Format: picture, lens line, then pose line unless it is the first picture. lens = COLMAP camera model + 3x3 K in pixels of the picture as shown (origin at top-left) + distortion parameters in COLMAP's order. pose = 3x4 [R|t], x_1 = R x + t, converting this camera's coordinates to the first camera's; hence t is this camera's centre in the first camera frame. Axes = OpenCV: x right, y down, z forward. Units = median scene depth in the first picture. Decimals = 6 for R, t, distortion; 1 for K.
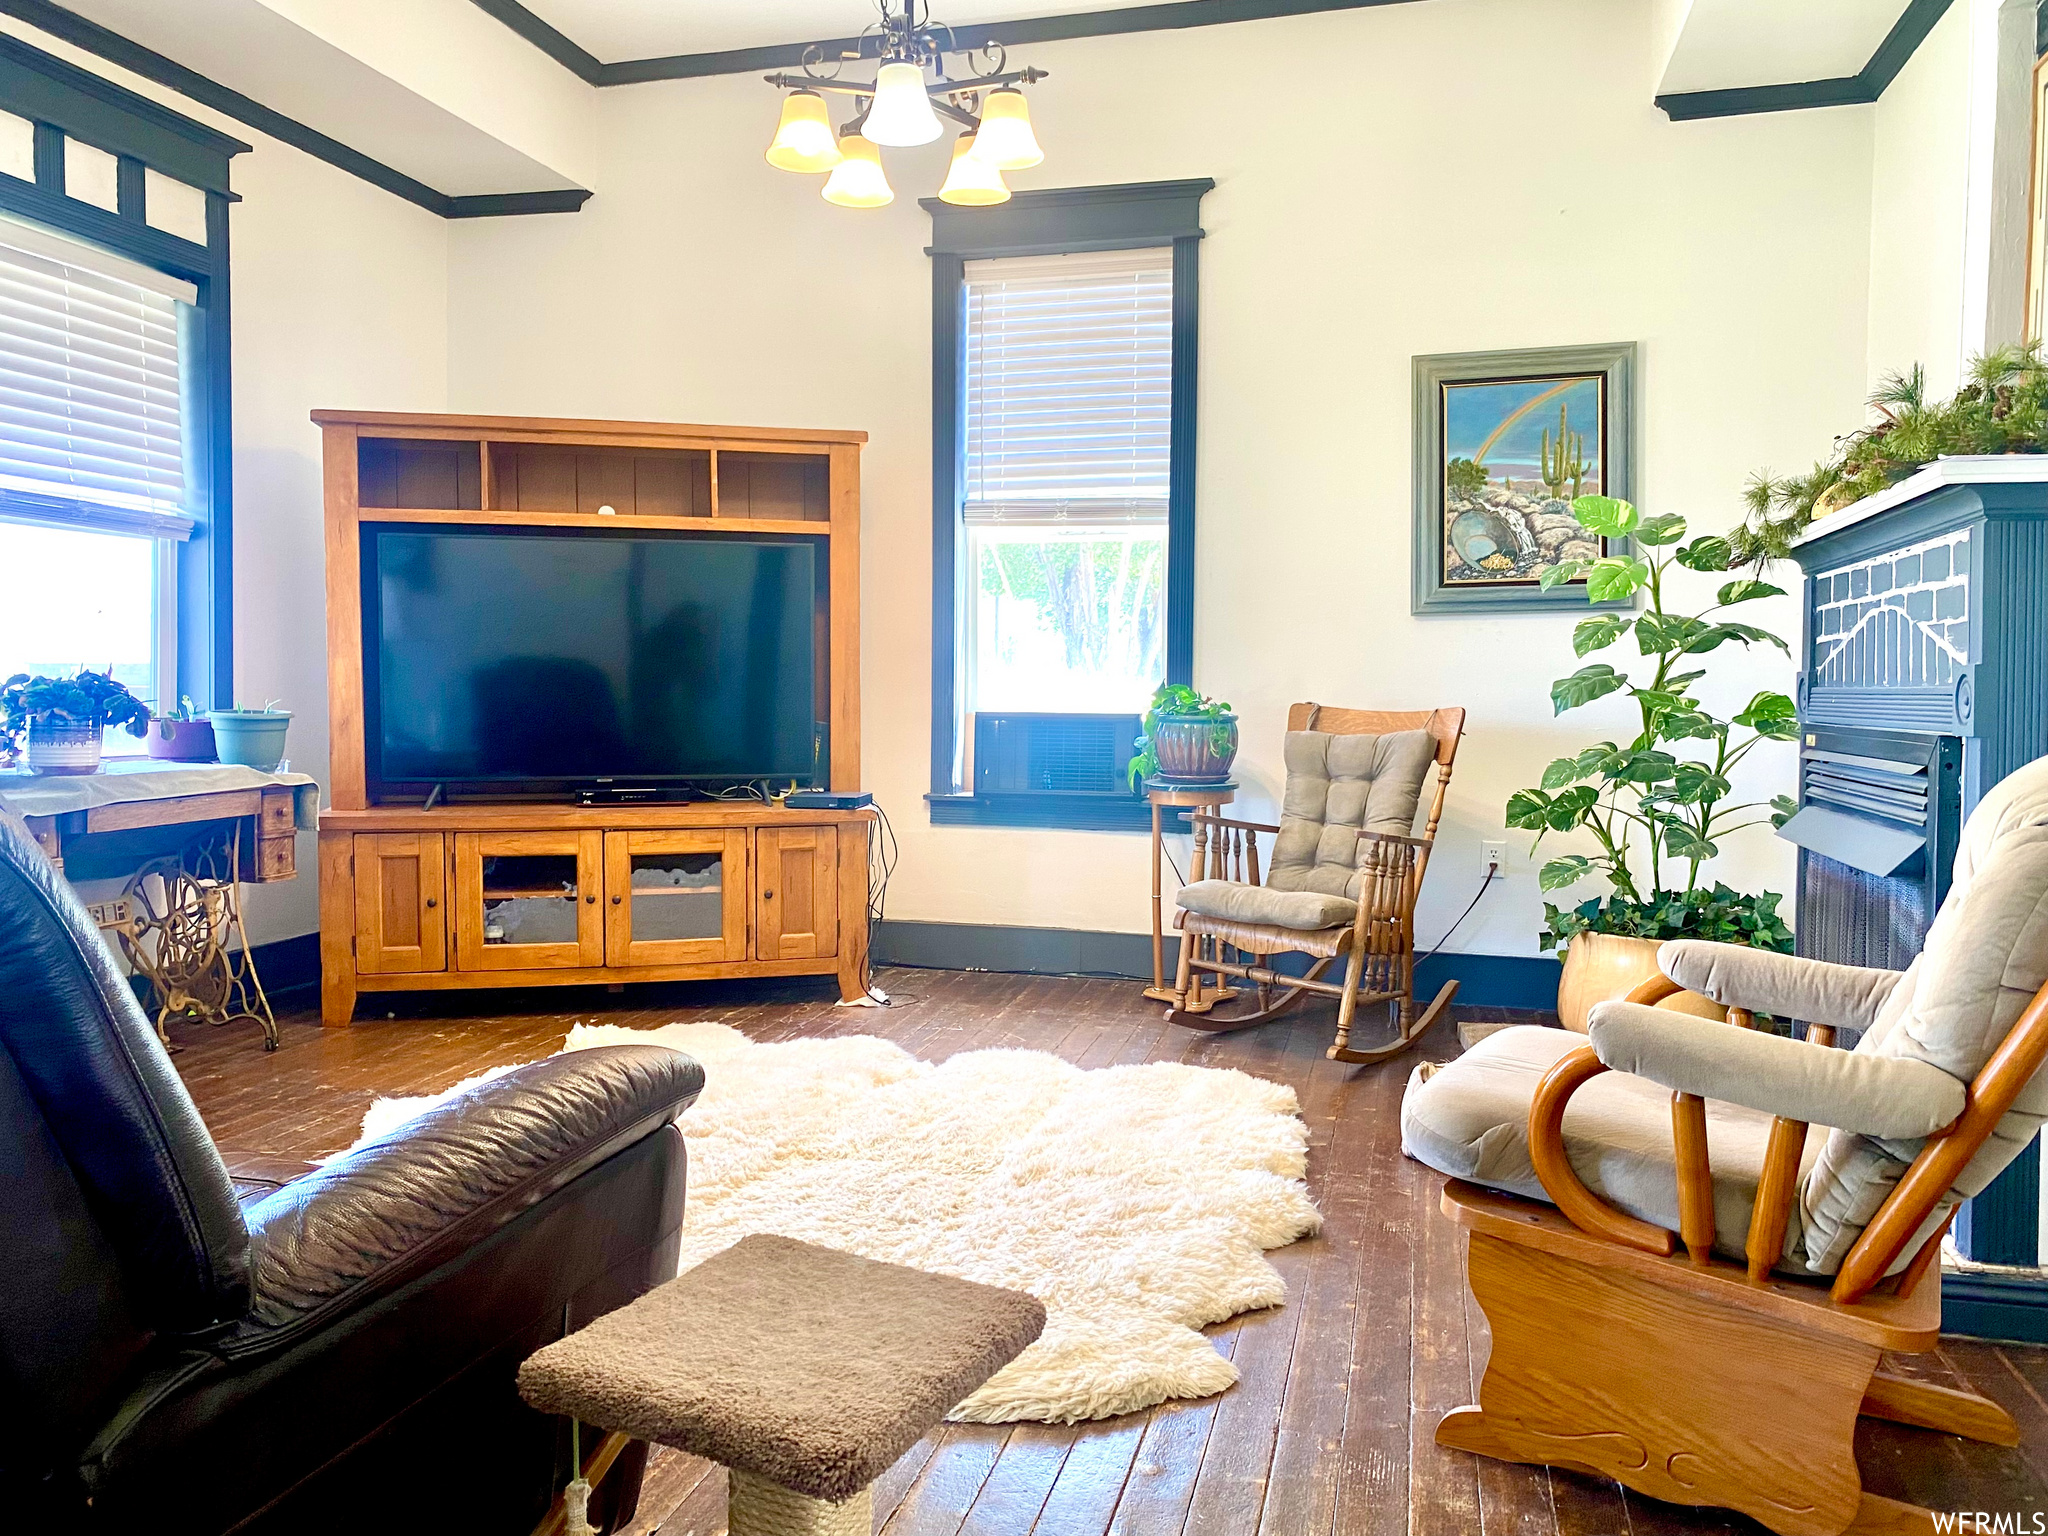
lens RADIAL K [[1556.3, 0, 1024.0], [0, 1556.3, 768.0], [0, 0, 1]] dist [0.021672, -0.039099]
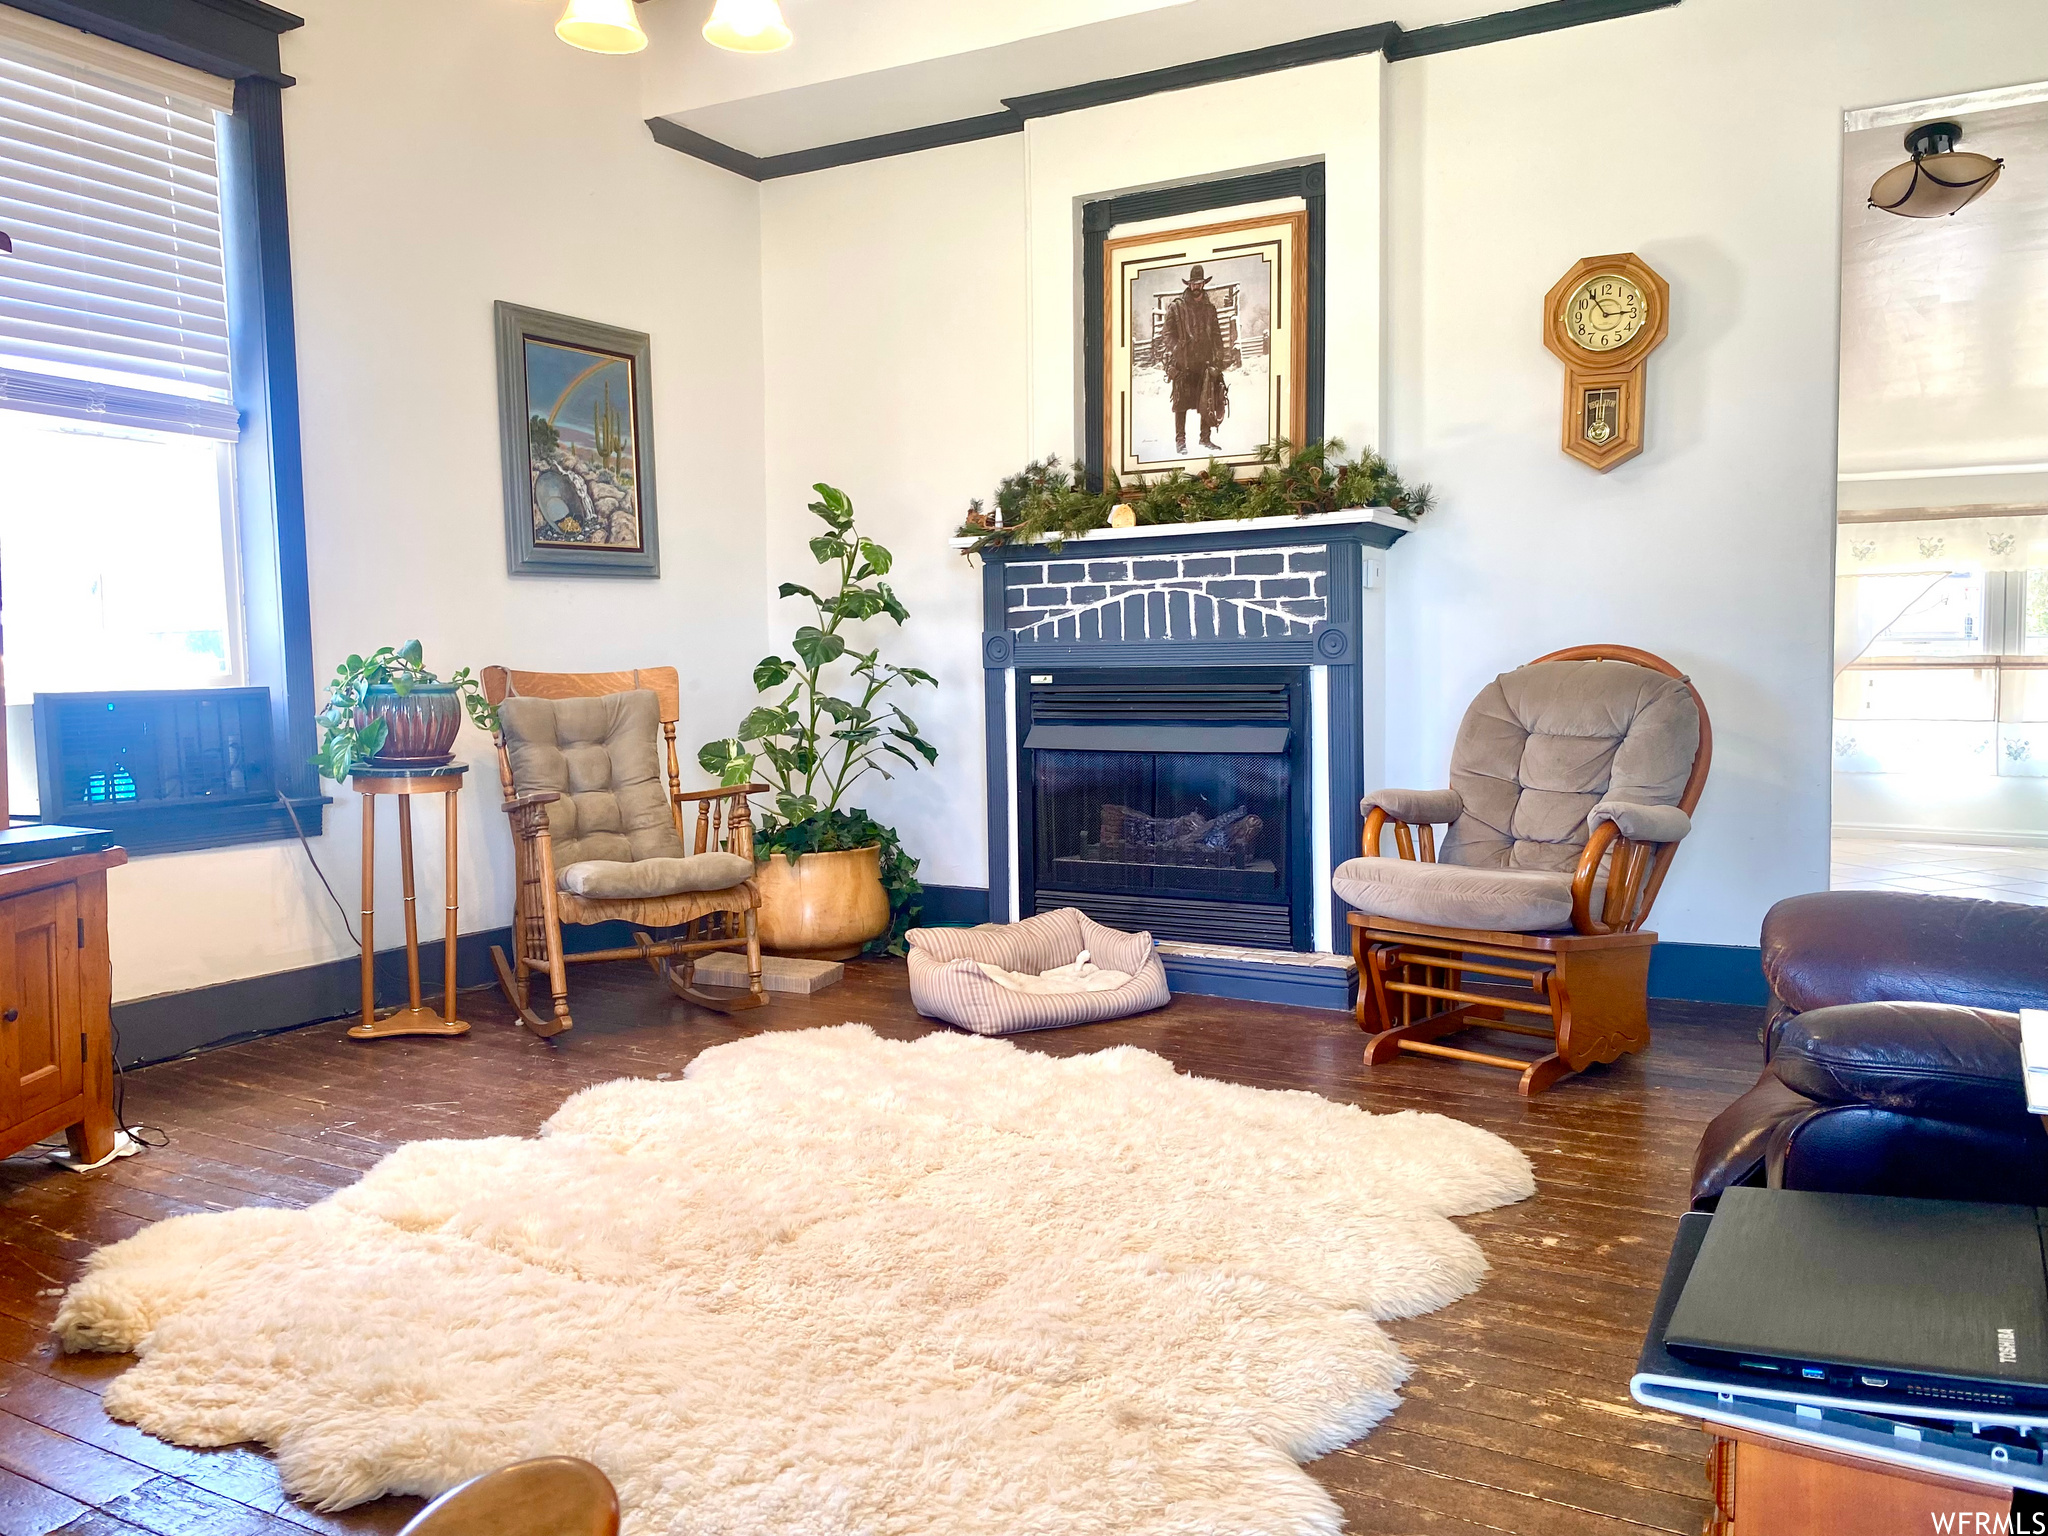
lens RADIAL K [[1533.5, 0, 1011.3], [0, 1533.5, 772.1], [0, 0, 1]] dist [0.003435, 0.007964]
pose [[0.234638, -0.084445, 0.968408, -0.611192], [0.065105, 0.995348, 0.071020, -0.024648], [-0.969900, 0.046385, 0.239045, 0.492591]]
